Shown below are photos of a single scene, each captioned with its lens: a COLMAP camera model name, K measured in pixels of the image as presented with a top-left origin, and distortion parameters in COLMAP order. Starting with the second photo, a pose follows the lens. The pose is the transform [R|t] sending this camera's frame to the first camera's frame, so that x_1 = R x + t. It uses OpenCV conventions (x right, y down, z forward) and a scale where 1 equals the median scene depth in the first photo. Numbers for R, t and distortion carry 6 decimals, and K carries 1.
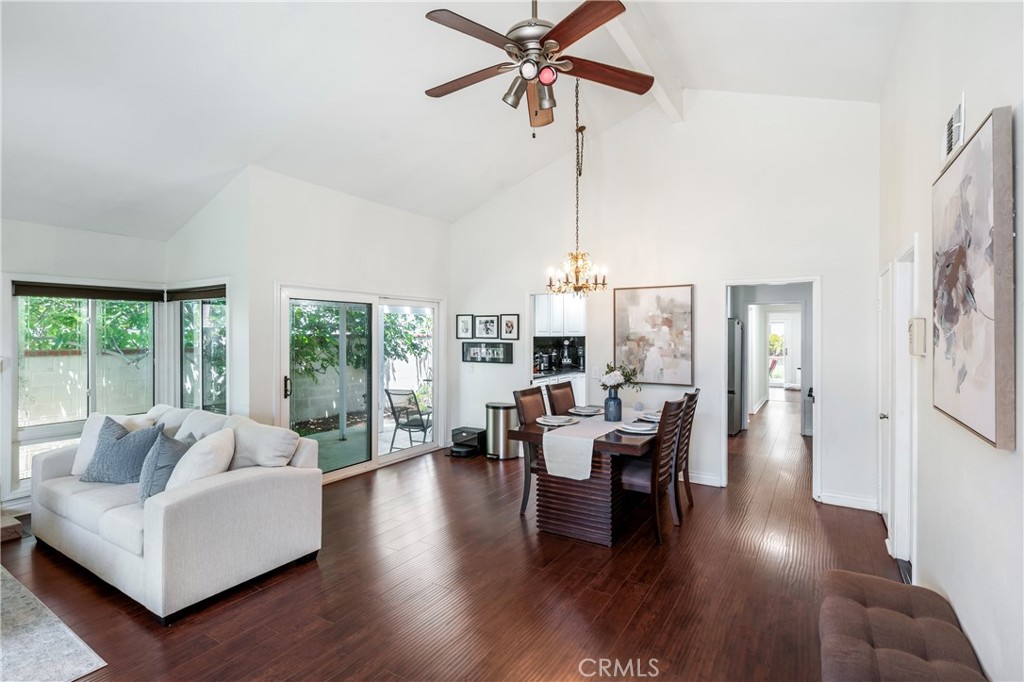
lens RADIAL K [[492.4, 0, 509.8], [0, 492.4, 331.3], [0, 0, 1]] dist [-0.001607, -0.001070]
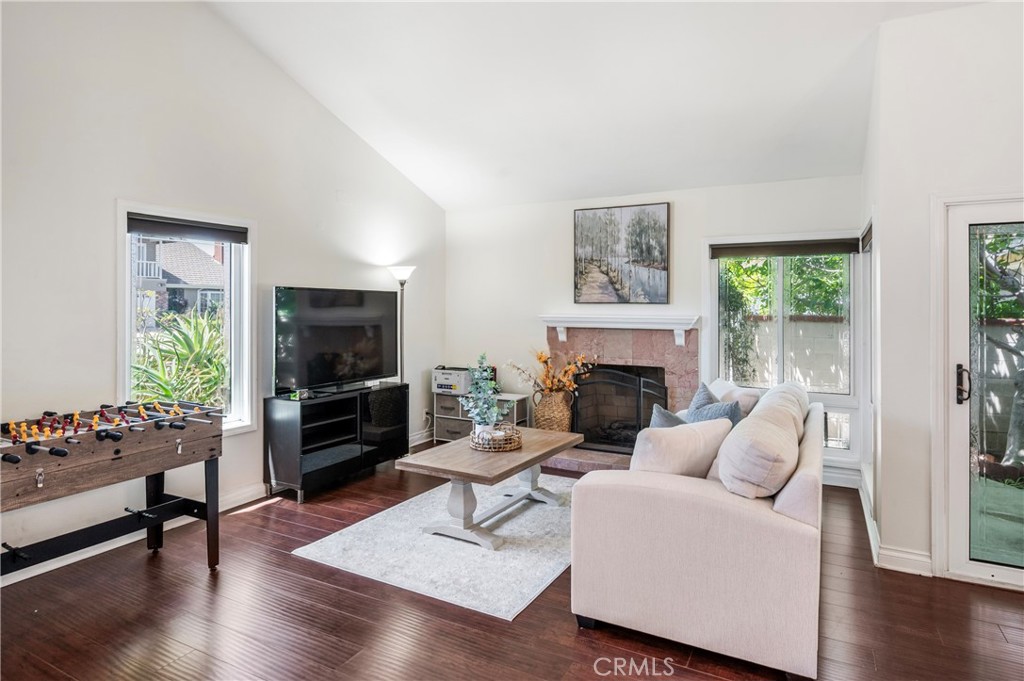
lens RADIAL K [[568.3, 0, 521.6], [0, 568.3, 301.8], [0, 0, 1]] dist [0.003183, 0.000590]
pose [[0.073112, -0.005586, -0.997308, 0.143550], [0.000478, 0.999984, -0.005566, 0.021206], [0.997324, -0.000070, 0.073114, 0.418168]]
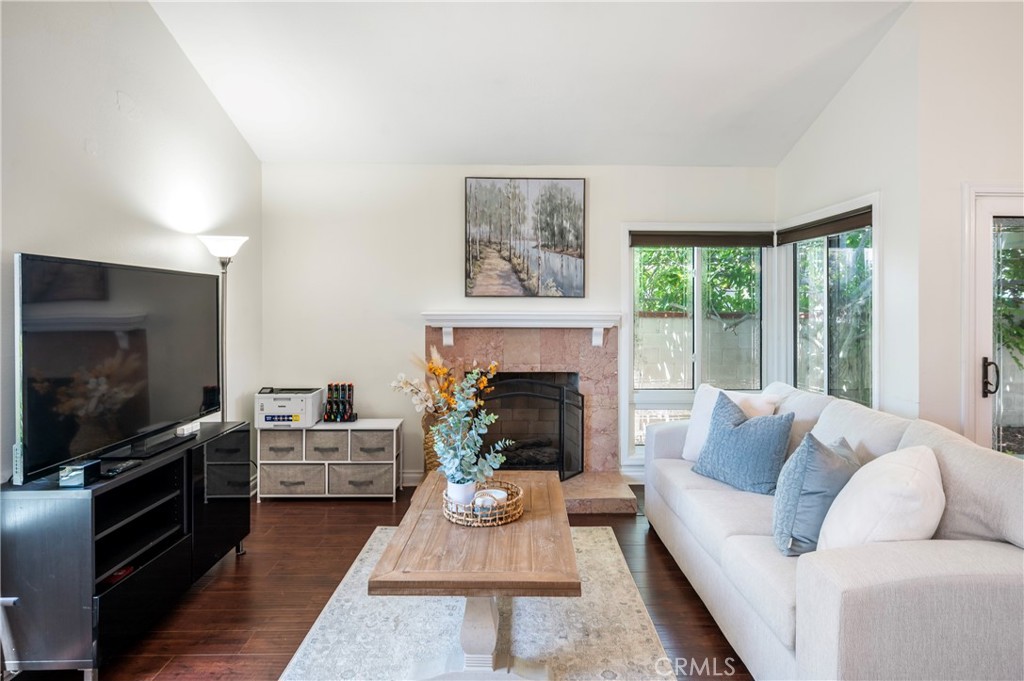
lens RADIAL K [[561.4, 0, 514.8], [0, 561.4, 305.1], [0, 0, 1]] dist [0.001432, 0.000476]
pose [[0.545419, 0.003159, -0.838158, -0.197118], [-0.000537, 0.999994, 0.003420, 0.028065], [0.838163, -0.001416, 0.545417, 0.195375]]
